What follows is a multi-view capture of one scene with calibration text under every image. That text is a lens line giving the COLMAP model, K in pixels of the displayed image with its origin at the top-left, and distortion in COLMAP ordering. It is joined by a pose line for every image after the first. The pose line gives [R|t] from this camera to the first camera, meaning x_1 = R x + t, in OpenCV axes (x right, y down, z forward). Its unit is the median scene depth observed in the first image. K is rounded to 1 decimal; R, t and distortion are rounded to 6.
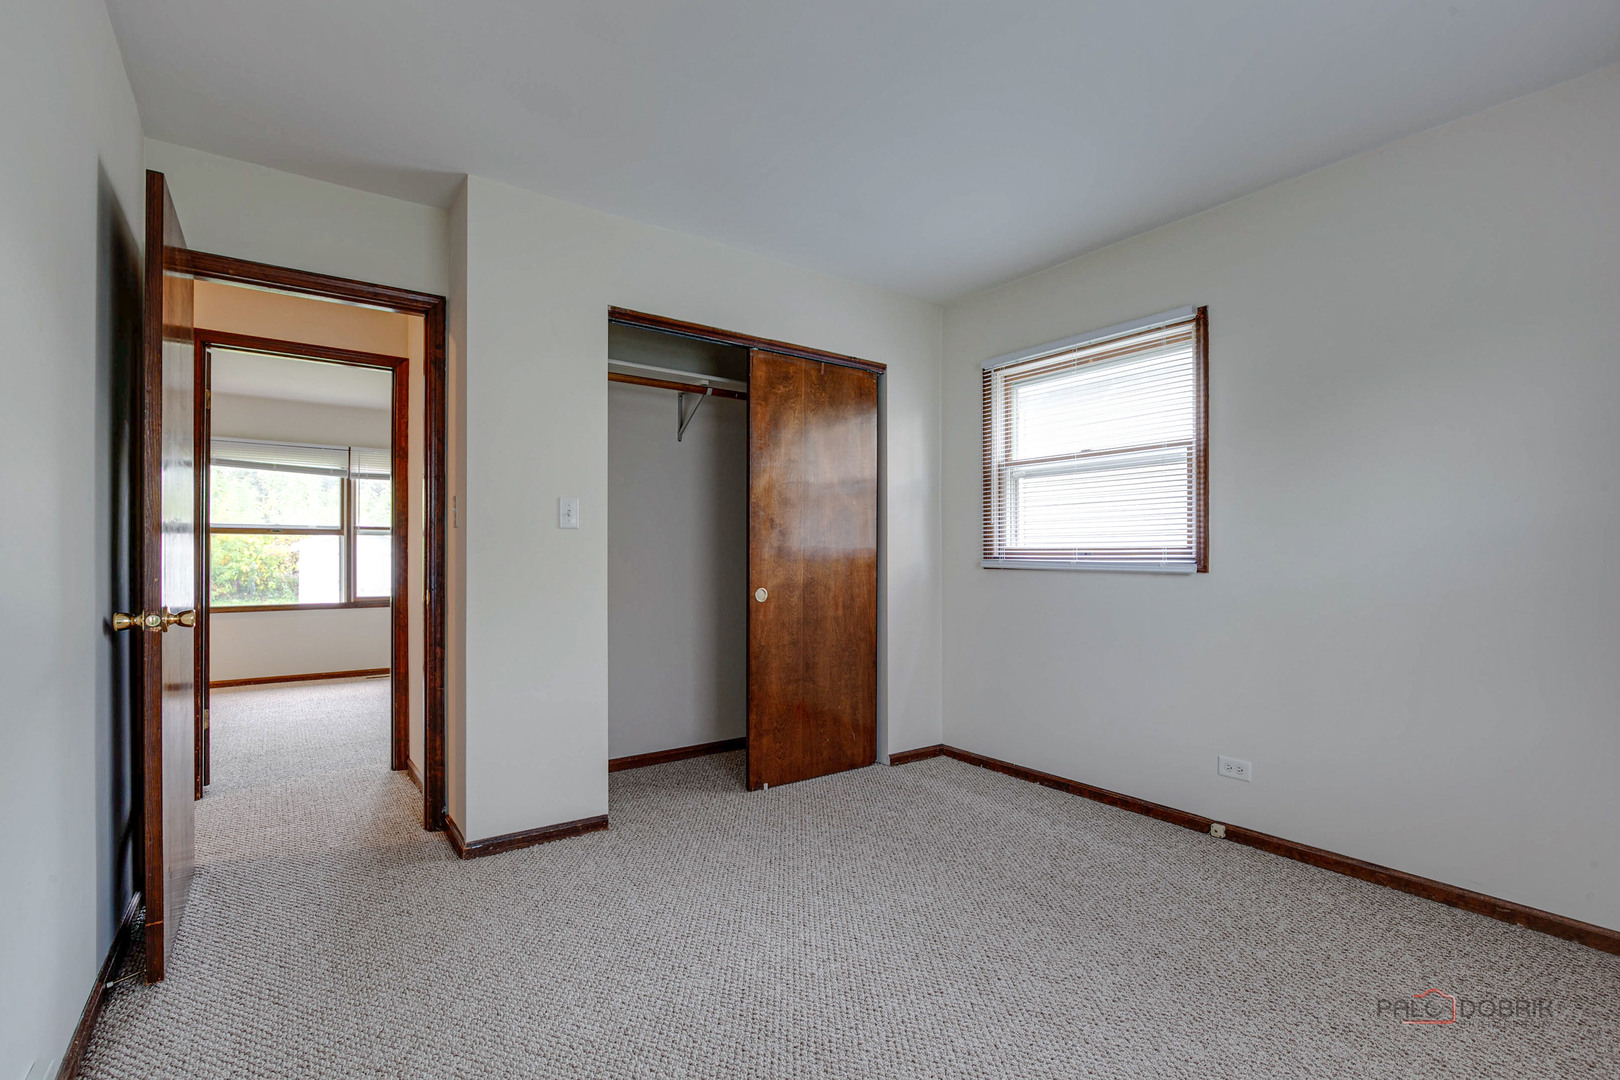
lens RADIAL K [[754.4, 0, 815.3], [0, 754.4, 546.4], [0, 0, 1]] dist [-0.001775, 0.000152]
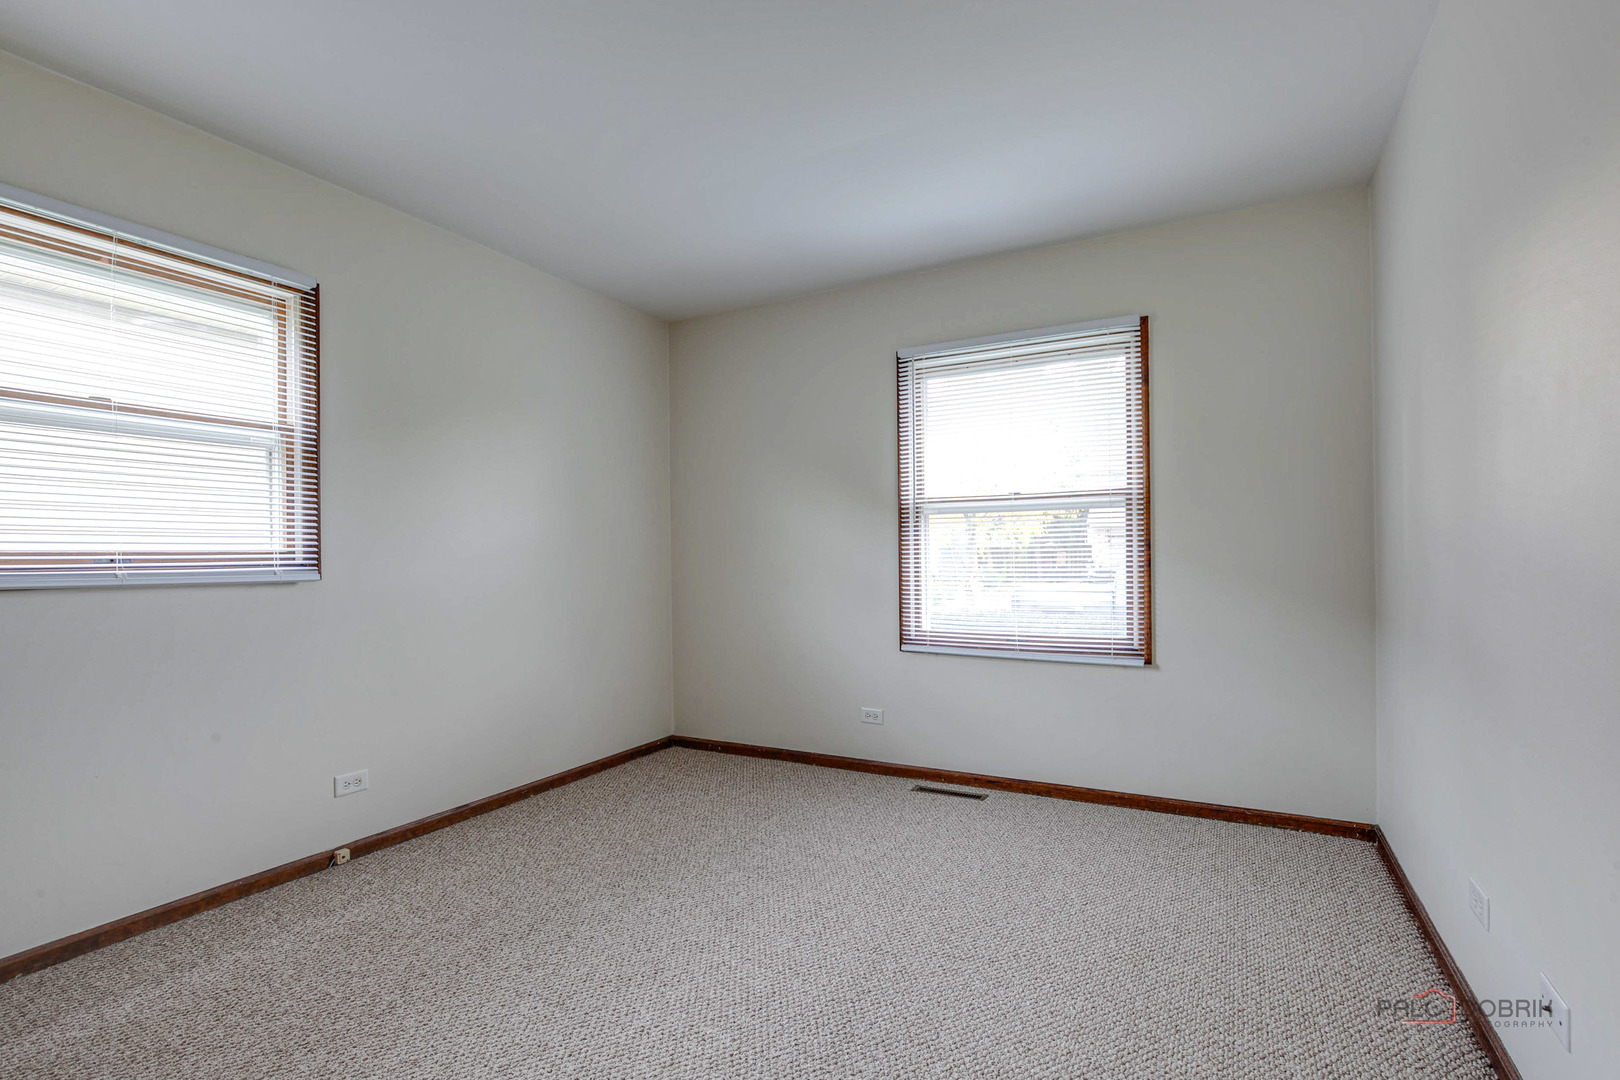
lens RADIAL K [[754.4, 0, 812.2], [0, 754.4, 551.0], [0, 0, 1]] dist [-0.001775, 0.000152]
pose [[-0.418813, 0.011515, 0.908000, -0.548313], [0.002599, 0.999931, -0.011482, 0.011854], [-0.908069, -0.002449, -0.418813, 0.847695]]
